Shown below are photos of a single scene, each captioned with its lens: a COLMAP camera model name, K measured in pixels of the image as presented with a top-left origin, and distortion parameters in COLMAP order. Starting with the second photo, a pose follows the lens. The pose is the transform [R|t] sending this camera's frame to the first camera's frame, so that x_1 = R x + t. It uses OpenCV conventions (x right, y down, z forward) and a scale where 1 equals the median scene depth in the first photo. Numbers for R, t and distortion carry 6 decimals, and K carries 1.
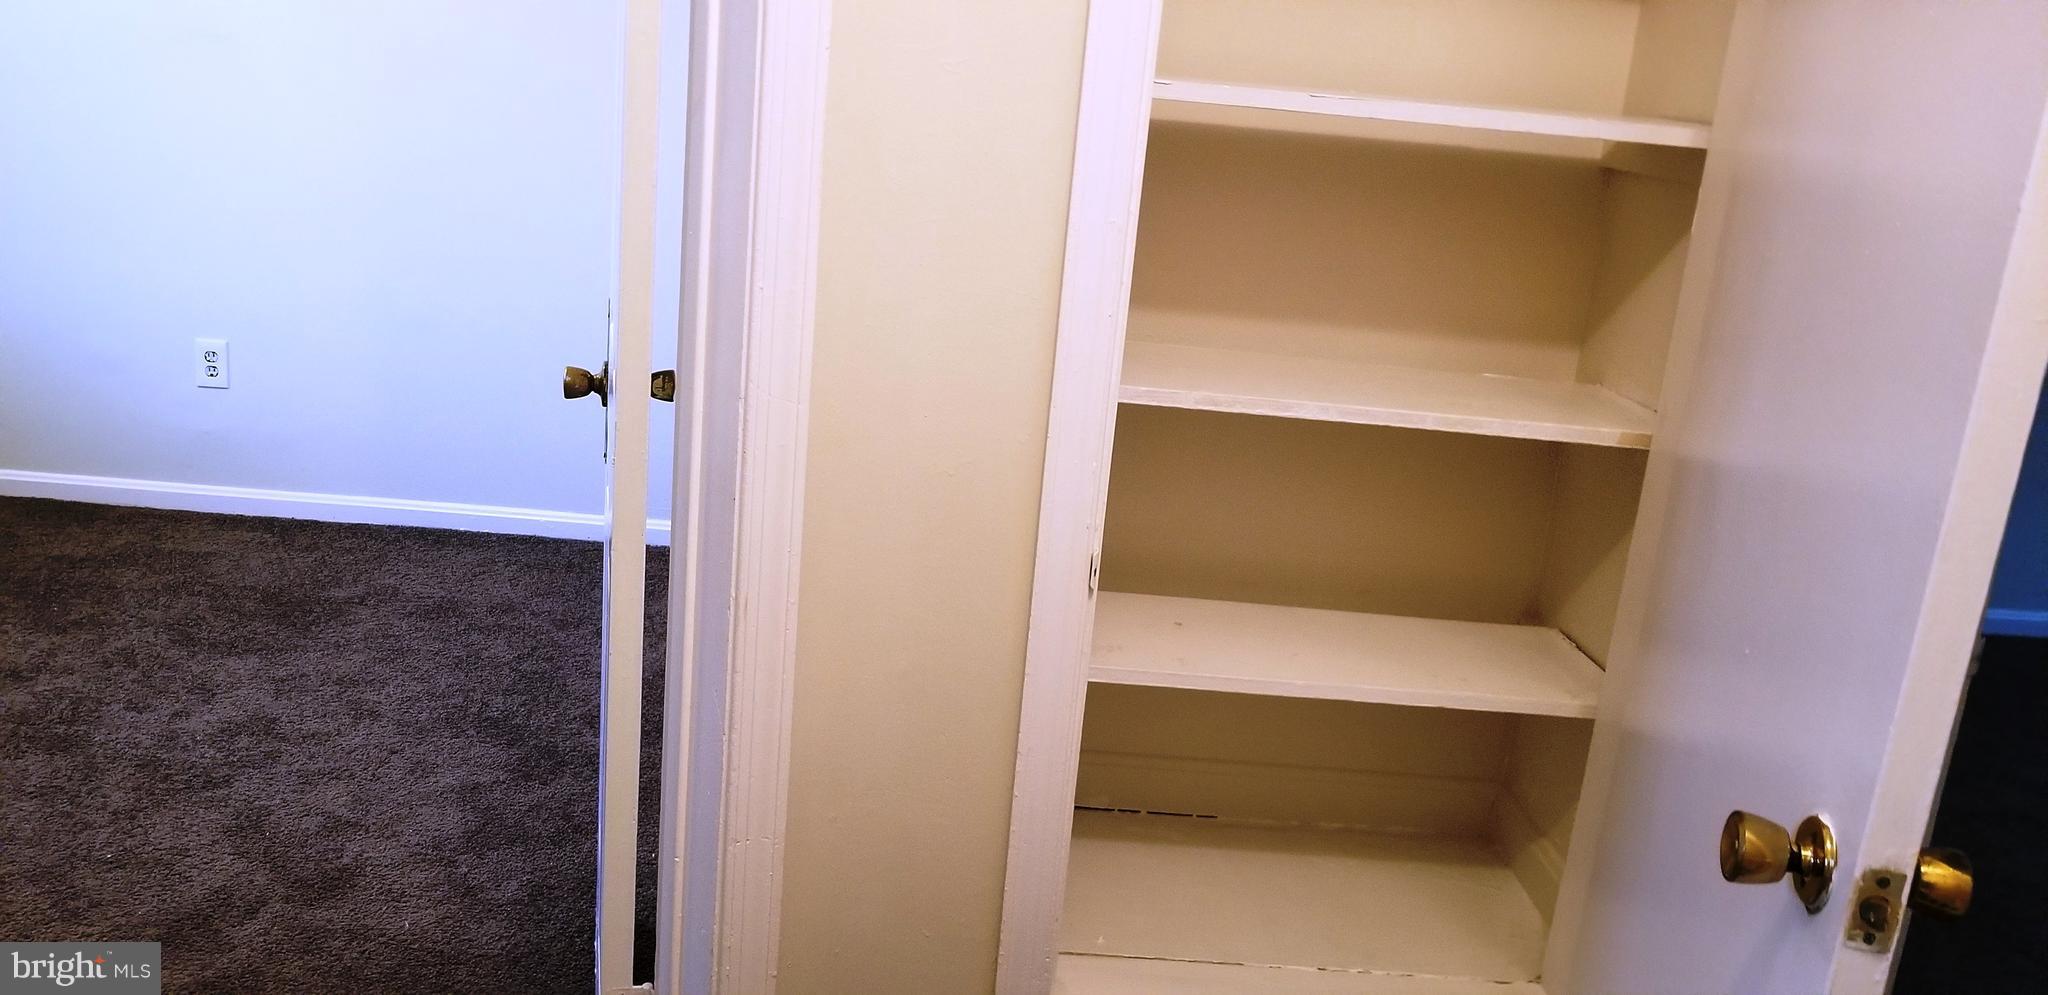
lens RADIAL K [[1668.0, 0, 1023.3], [0, 1668.0, 490.5], [0, 0, 1]] dist [0.002314, 0.000959]
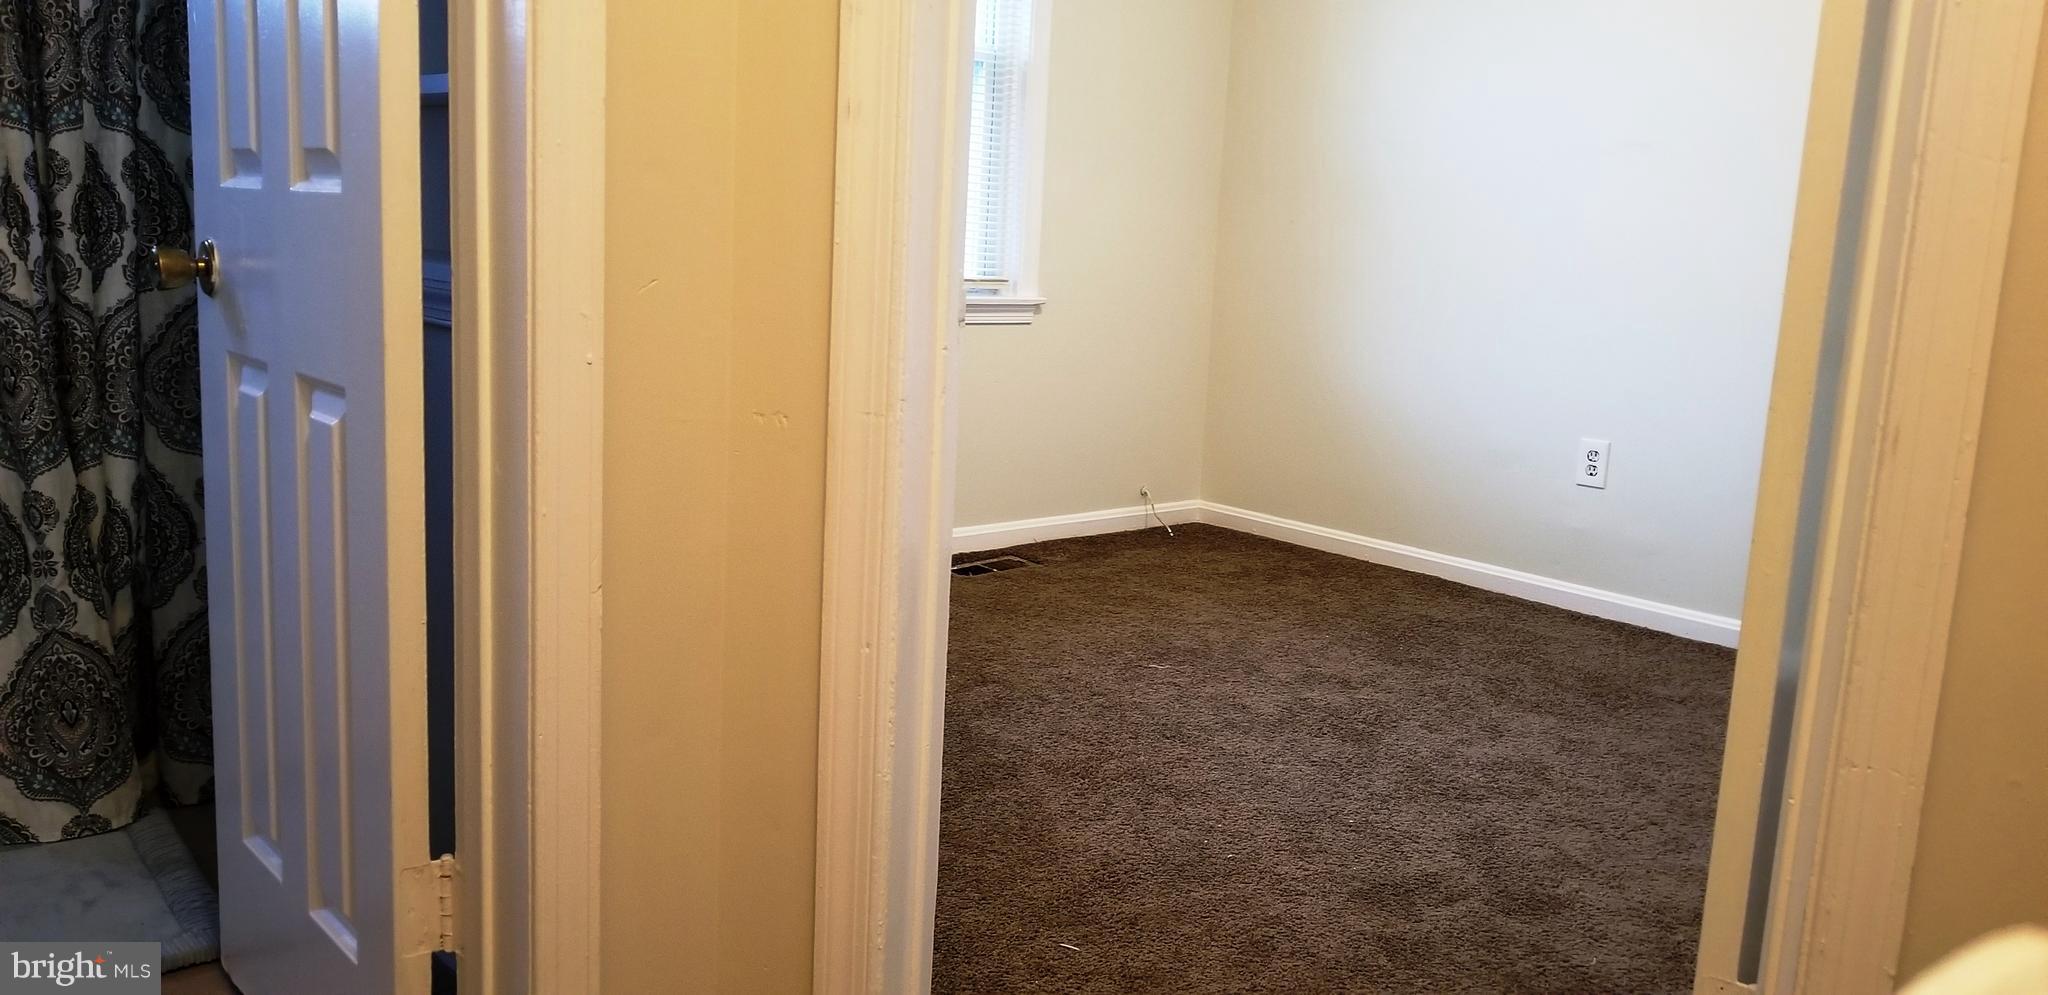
lens RADIAL K [[1668.0, 0, 1011.7], [0, 1668.0, 505.4], [0, 0, 1]] dist [0.002314, 0.000959]
pose [[0.647135, 0.074570, -0.758720, 0.079622], [-0.195165, 0.978246, -0.070317, 0.120275], [0.736971, 0.193580, 0.647611, 0.110109]]
